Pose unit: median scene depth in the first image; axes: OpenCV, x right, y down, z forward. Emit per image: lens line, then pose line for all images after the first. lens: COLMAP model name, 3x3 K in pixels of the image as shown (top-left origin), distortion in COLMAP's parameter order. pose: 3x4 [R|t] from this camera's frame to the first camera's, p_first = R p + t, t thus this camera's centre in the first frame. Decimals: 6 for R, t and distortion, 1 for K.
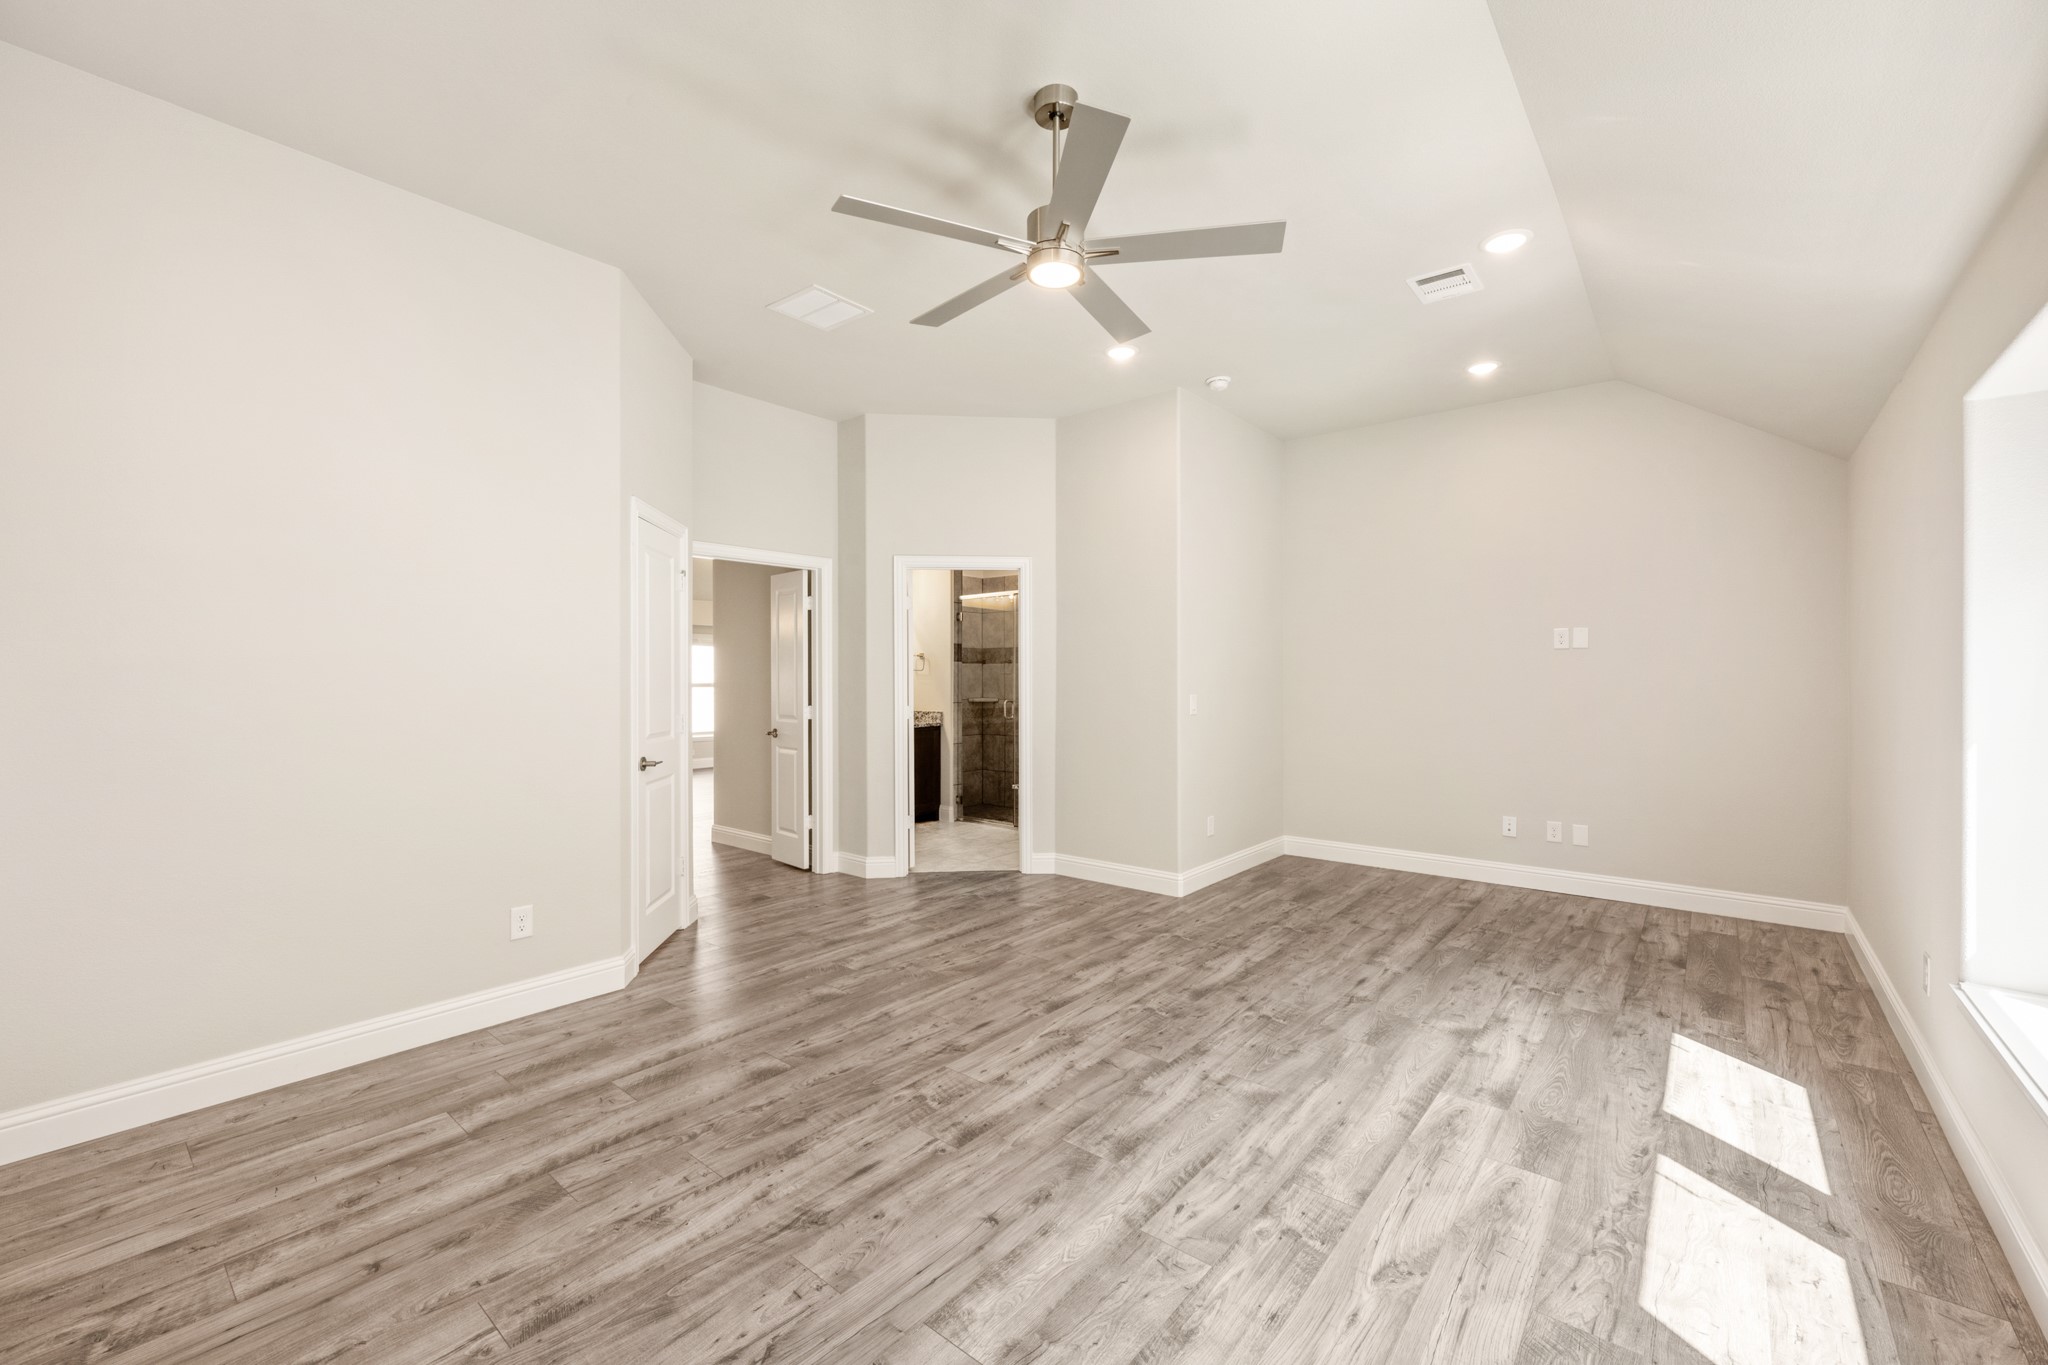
lens RADIAL K [[855.7, 0, 1029.3], [0, 855.7, 680.6], [0, 0, 1]] dist [-0.001427, 0.000125]
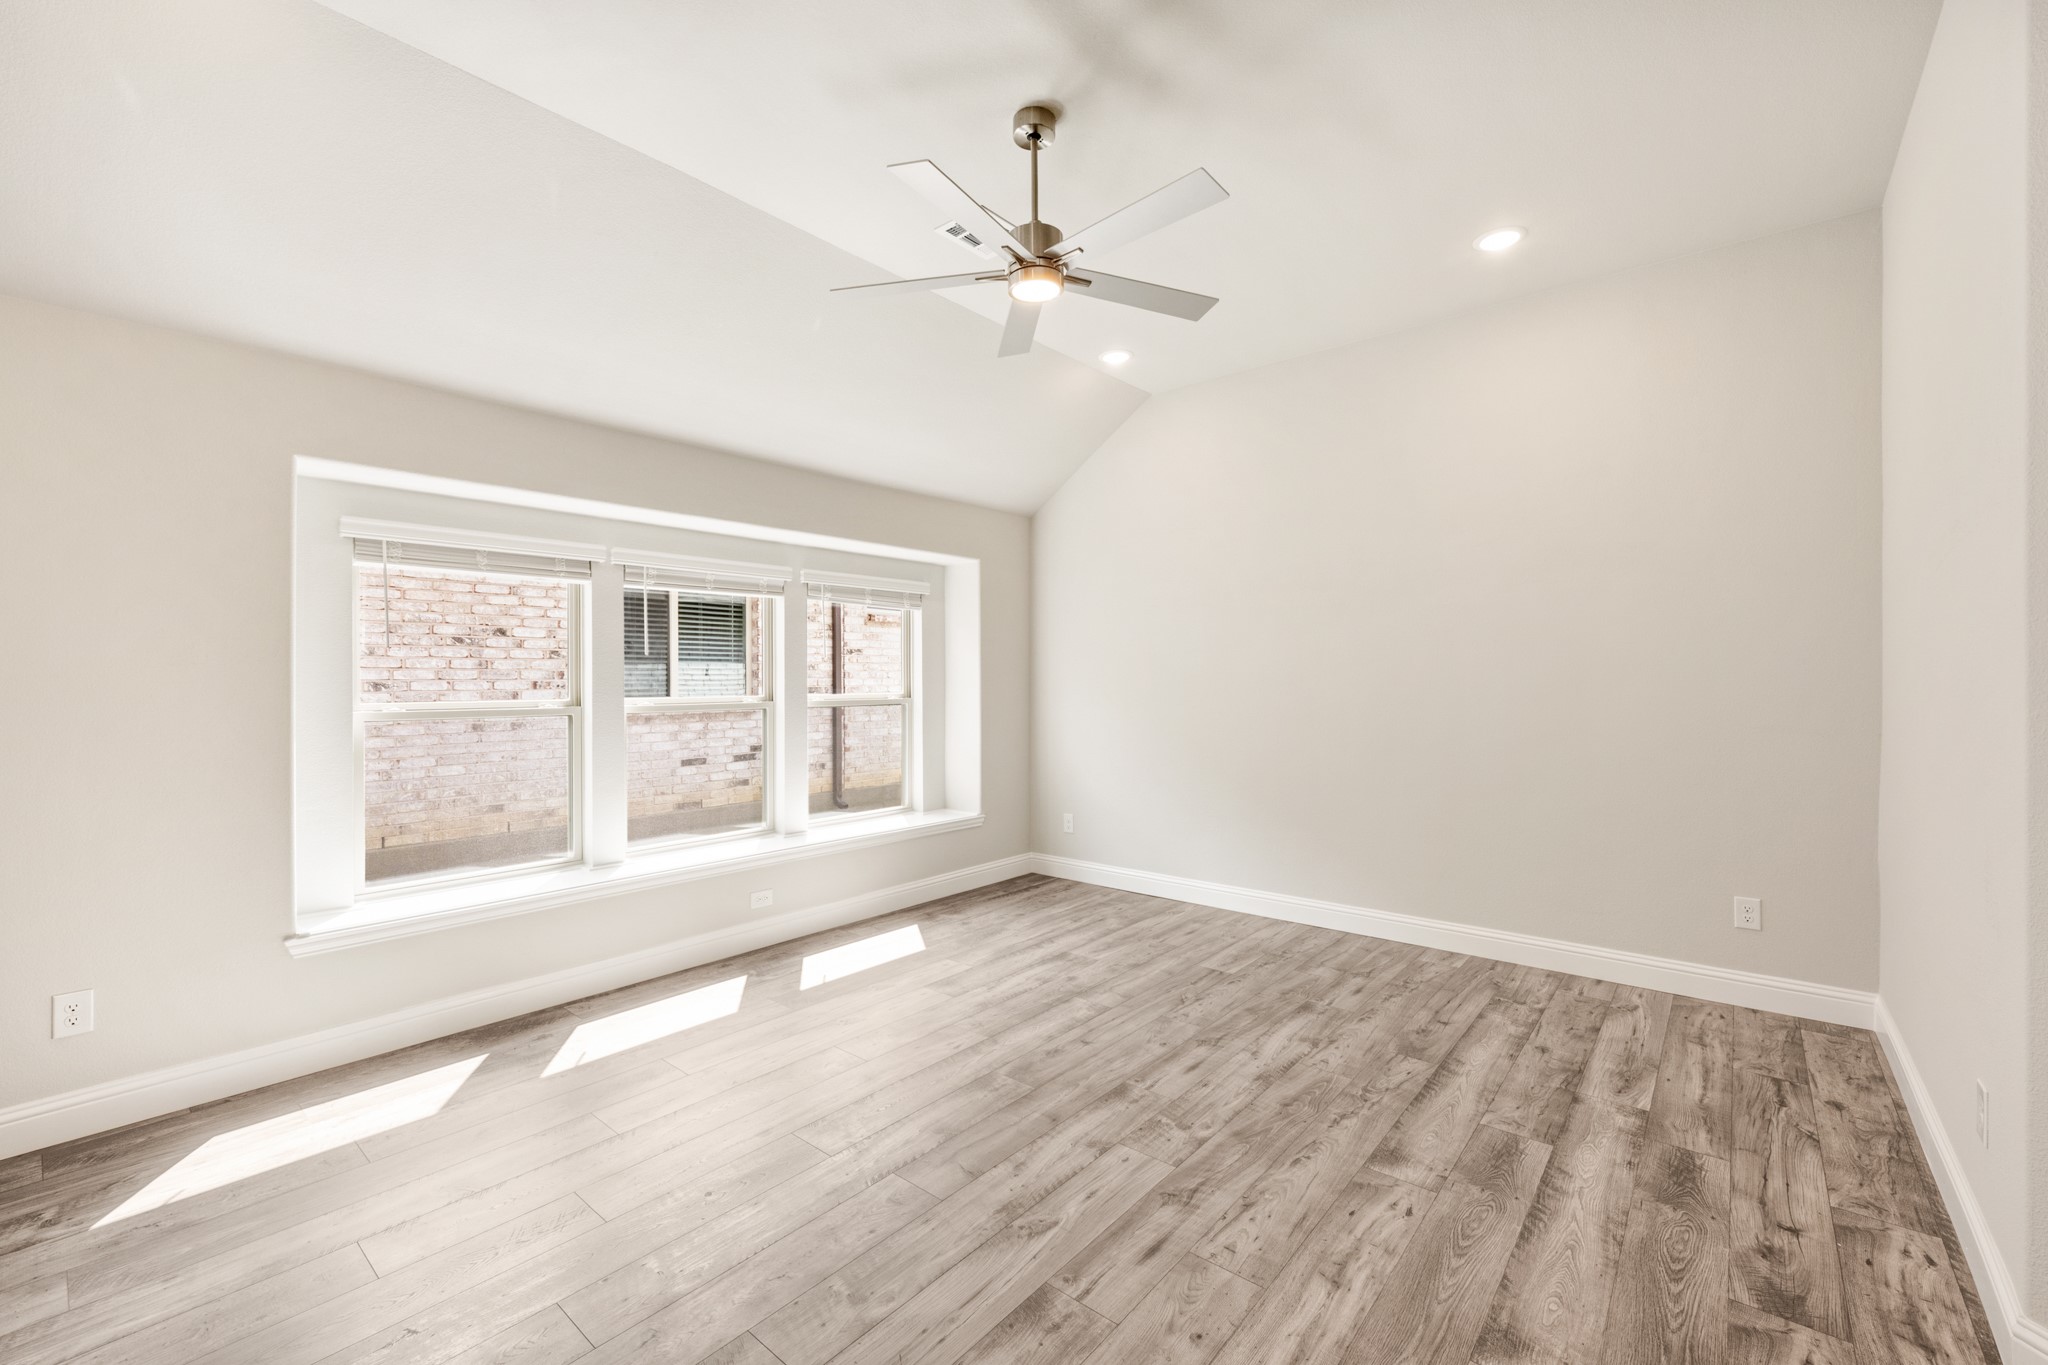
lens RADIAL K [[855.7, 0, 1029.3], [0, 855.7, 680.6], [0, 0, 1]] dist [-0.001427, 0.000125]
pose [[-0.999974, 0.005194, 0.005096, 0.037024], [0.005236, 0.999953, 0.008178, -0.011265], [-0.005053, 0.008205, -0.999954, 2.089020]]
